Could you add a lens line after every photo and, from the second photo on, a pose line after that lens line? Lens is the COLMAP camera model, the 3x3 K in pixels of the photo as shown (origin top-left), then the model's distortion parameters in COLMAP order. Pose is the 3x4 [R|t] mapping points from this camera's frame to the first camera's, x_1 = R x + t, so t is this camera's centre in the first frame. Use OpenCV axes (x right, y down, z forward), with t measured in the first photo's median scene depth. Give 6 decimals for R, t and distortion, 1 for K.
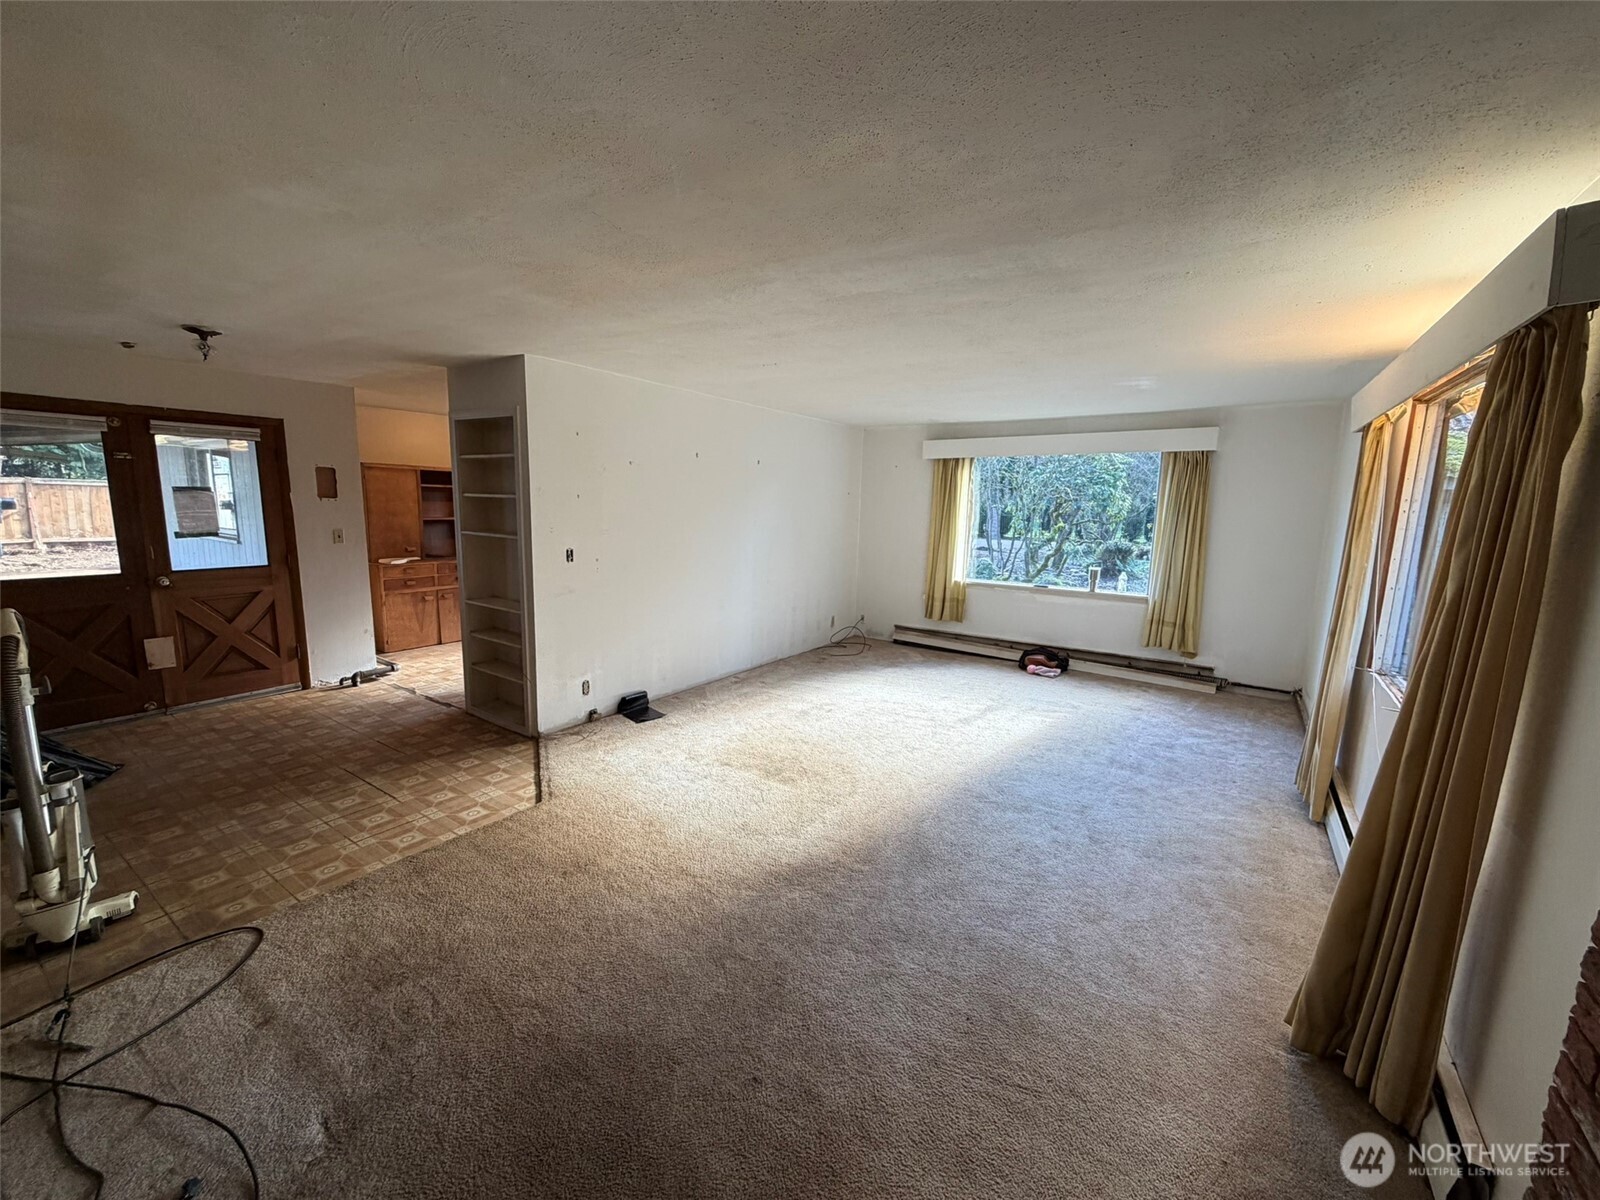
lens RADIAL K [[634.5, 0, 792.5], [0, 634.5, 603.2], [0, 0, 1]] dist [0.001733, 0.000012]
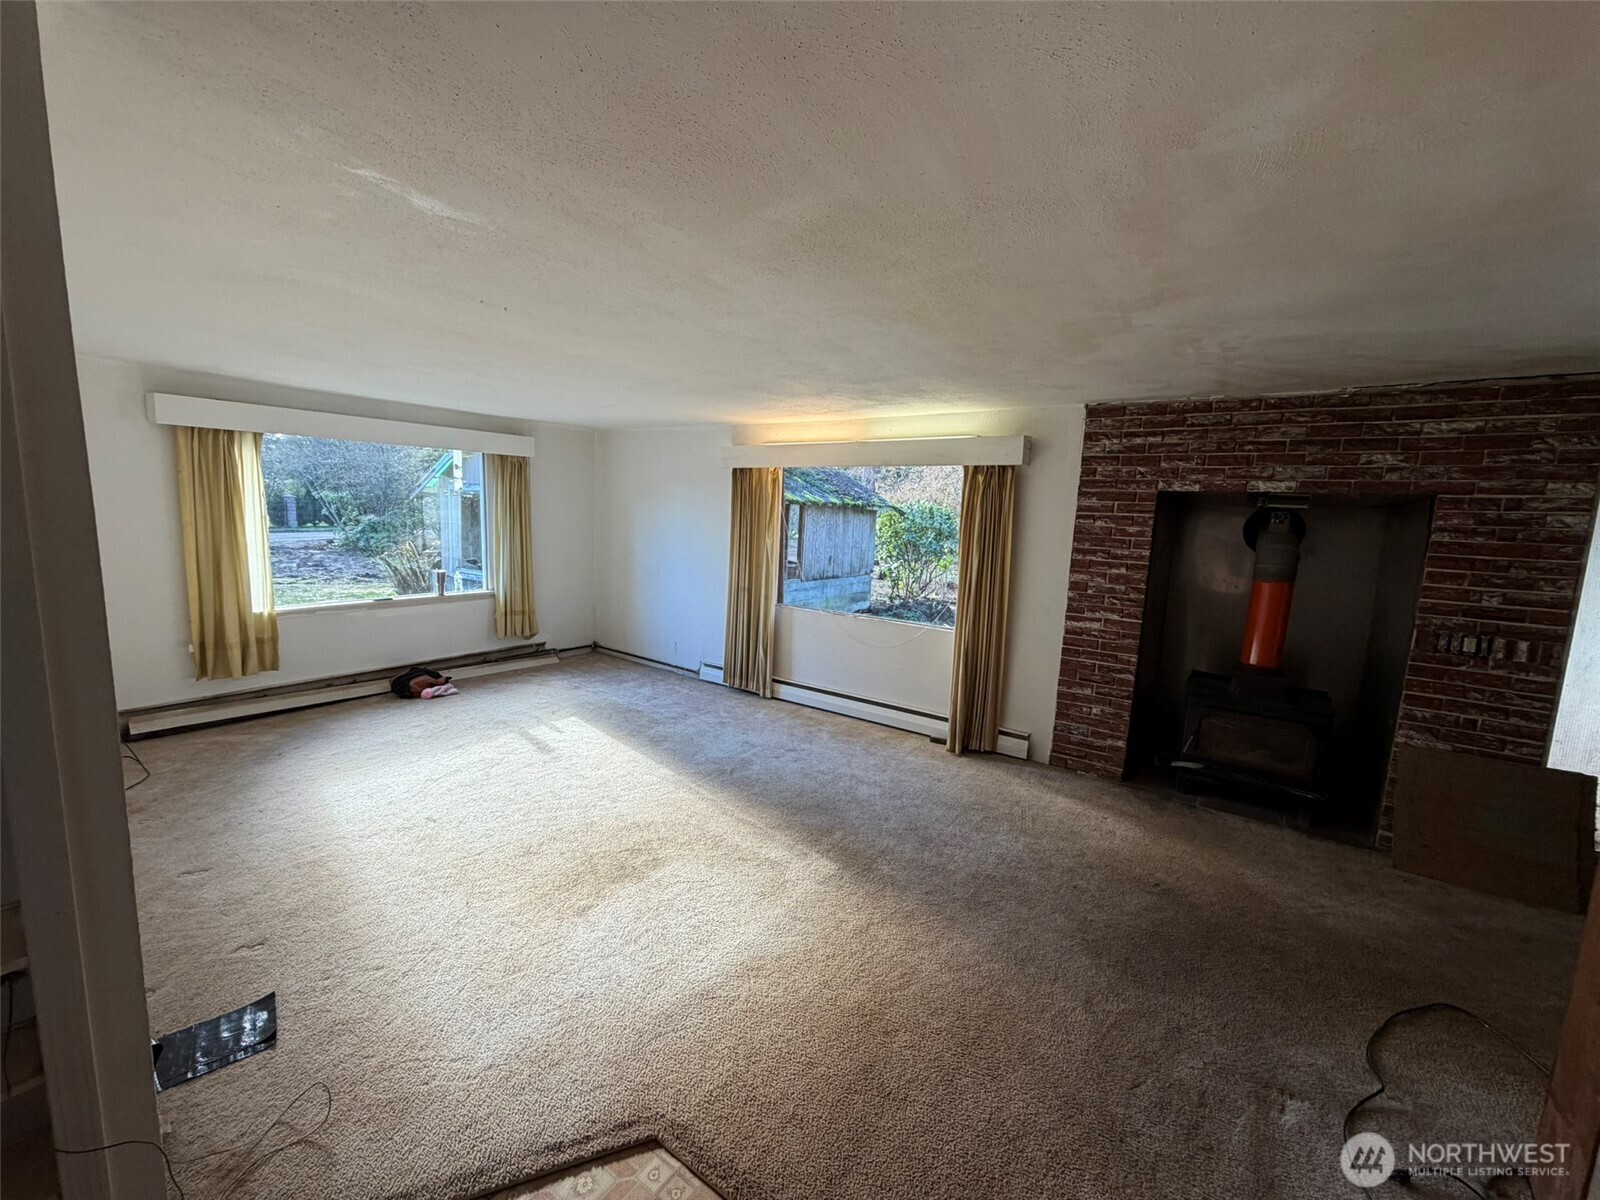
lens RADIAL K [[634.5, 0, 802.2], [0, 634.5, 595.9], [0, 0, 1]] dist [0.001733, 0.000012]
pose [[0.013415, -0.149701, 0.988640, -0.544611], [0.121856, 0.981604, 0.146982, -0.110194], [-0.992457, 0.118500, 0.031411, 0.536894]]
